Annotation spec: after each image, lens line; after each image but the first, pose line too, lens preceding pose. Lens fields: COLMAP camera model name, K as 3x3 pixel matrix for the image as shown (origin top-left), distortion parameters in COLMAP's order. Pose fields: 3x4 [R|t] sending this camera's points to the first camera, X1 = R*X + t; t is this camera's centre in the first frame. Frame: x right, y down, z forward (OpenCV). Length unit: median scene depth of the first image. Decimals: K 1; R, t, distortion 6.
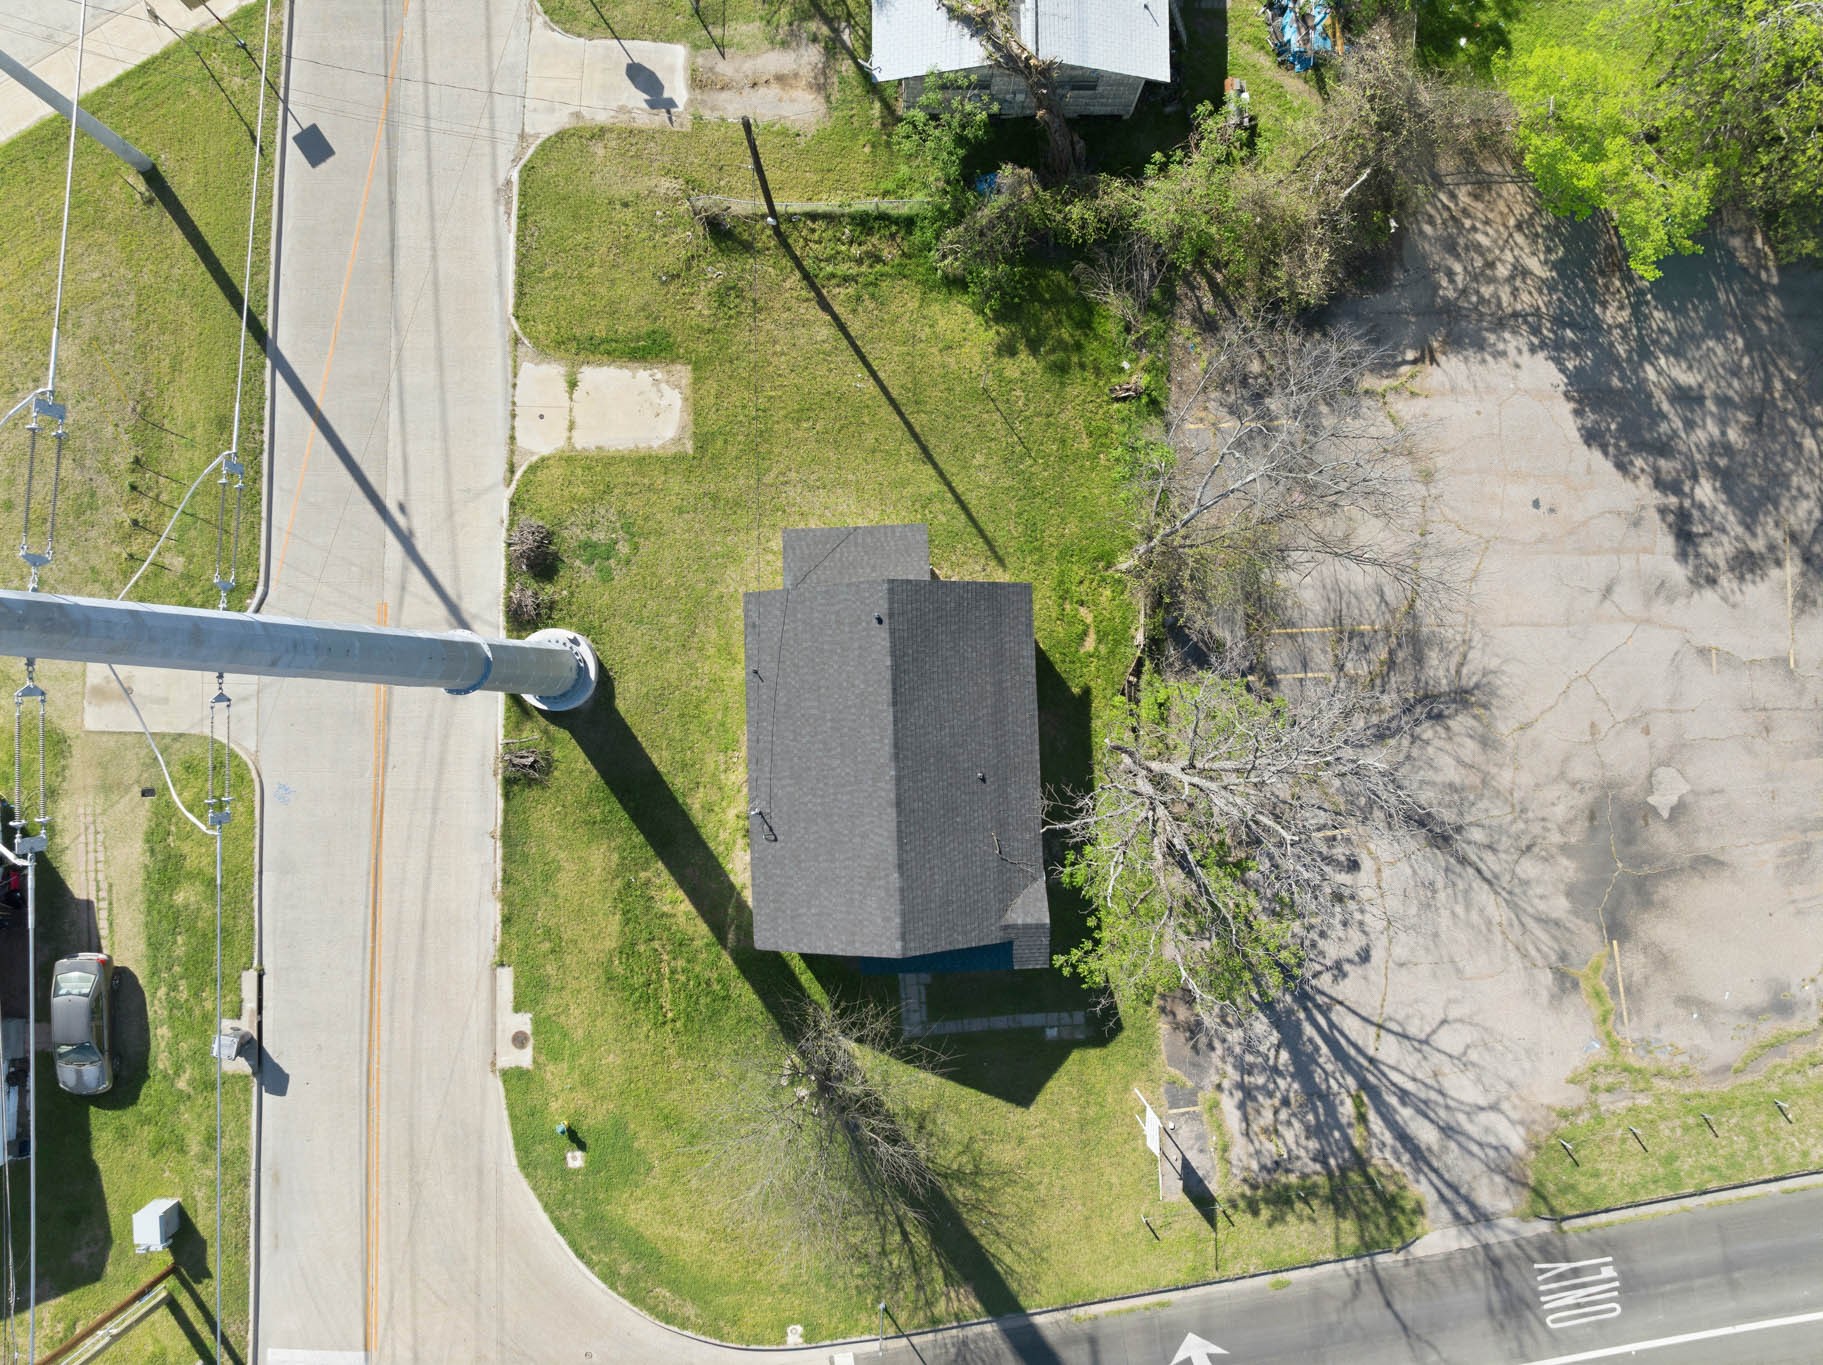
lens RADIAL K [[1291.3, 0, 911.5], [0, 1291.3, 682.5], [0, 0, 1]] dist [-0.036902, -0.001518]
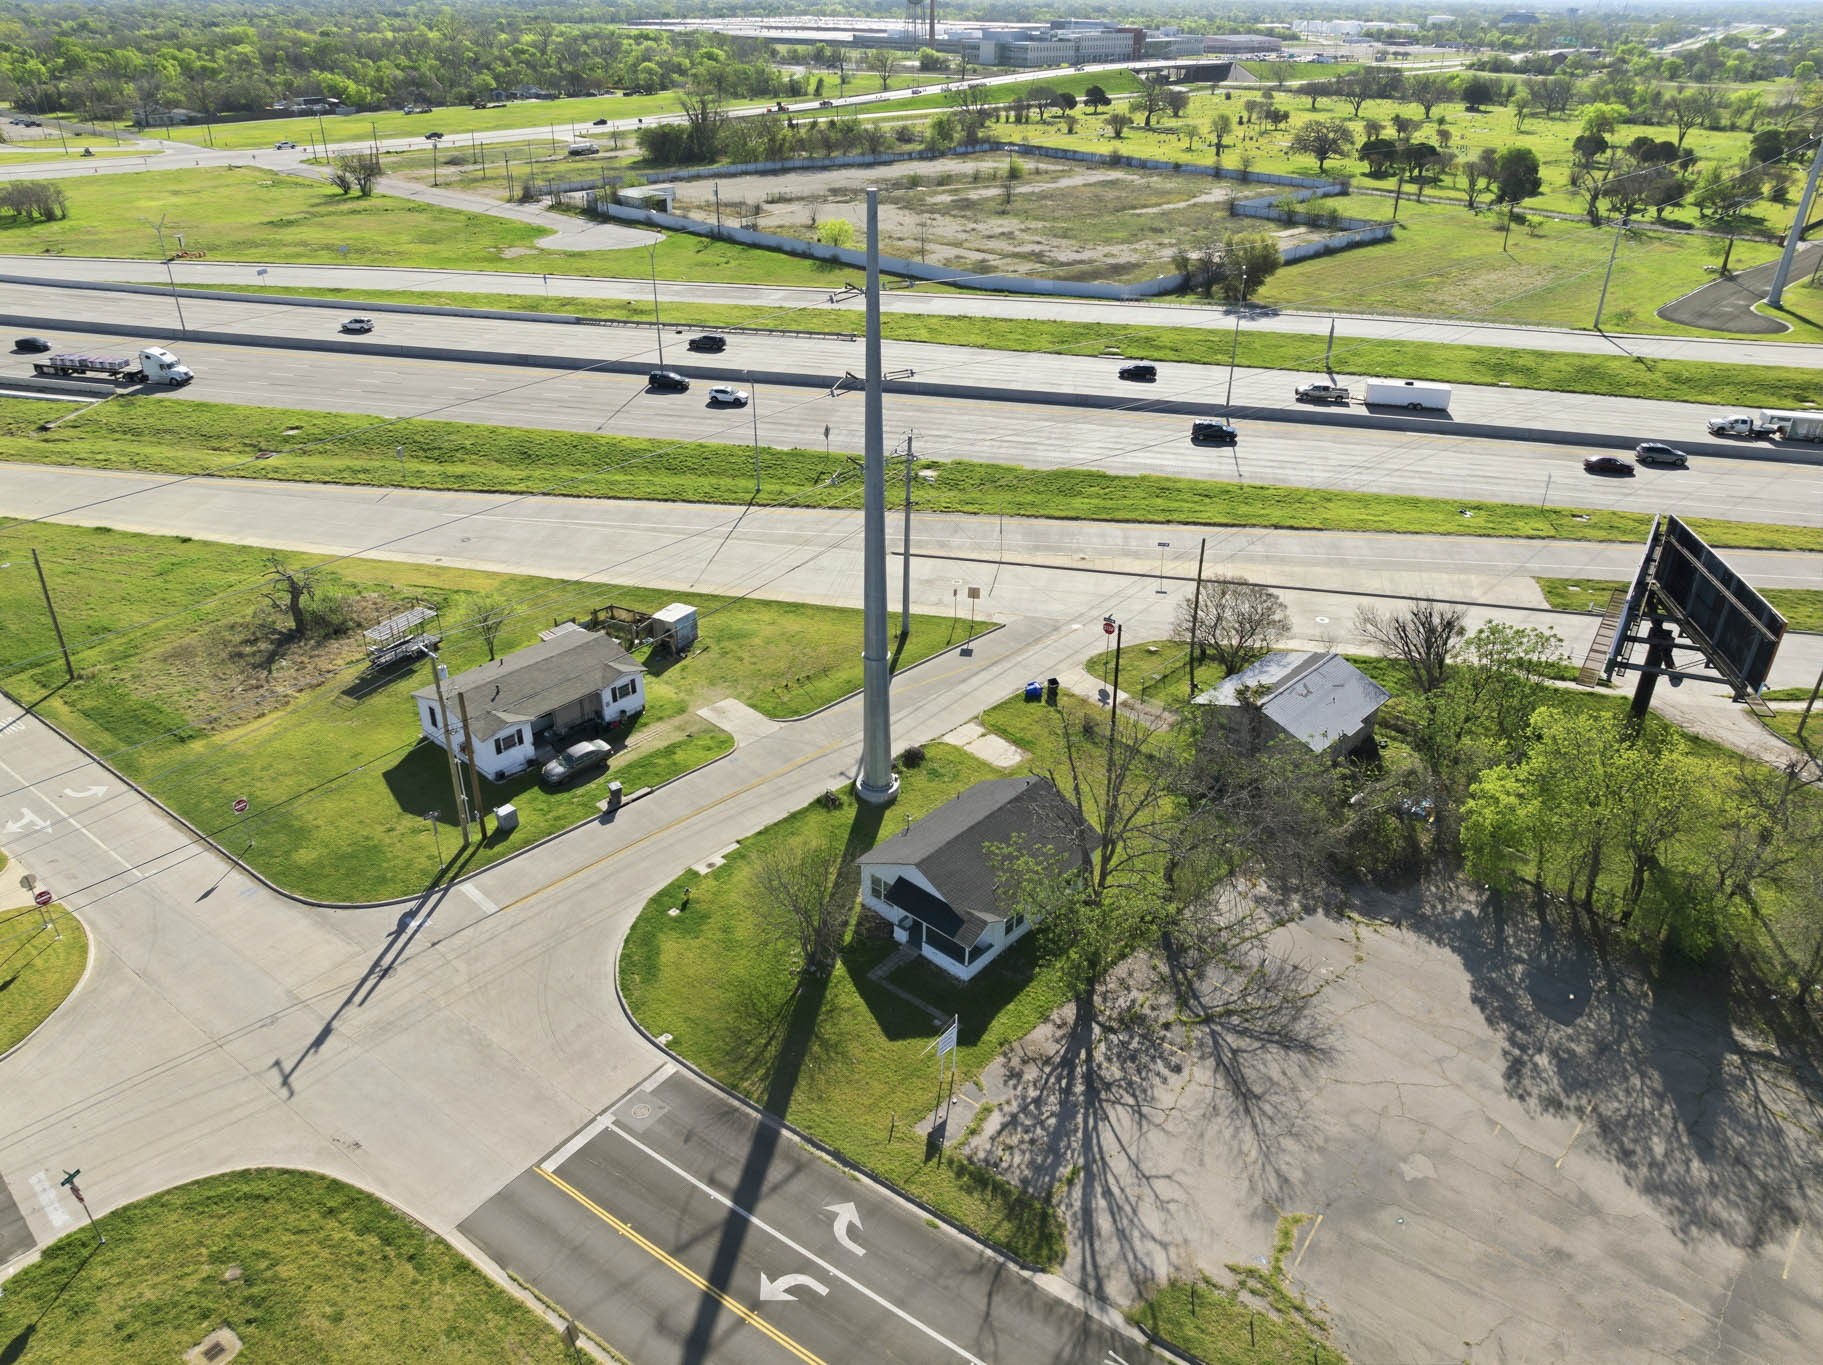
lens RADIAL K [[1286.7, 0, 911.5], [0, 1286.7, 682.5], [0, 0, 1]] dist [-0.033819, 0.004699]
pose [[0.719578, 0.329174, -0.611434, 0.851926], [-0.694250, 0.360015, -0.623222, 1.062989], [0.014977, 0.872945, 0.487588, -0.054084]]
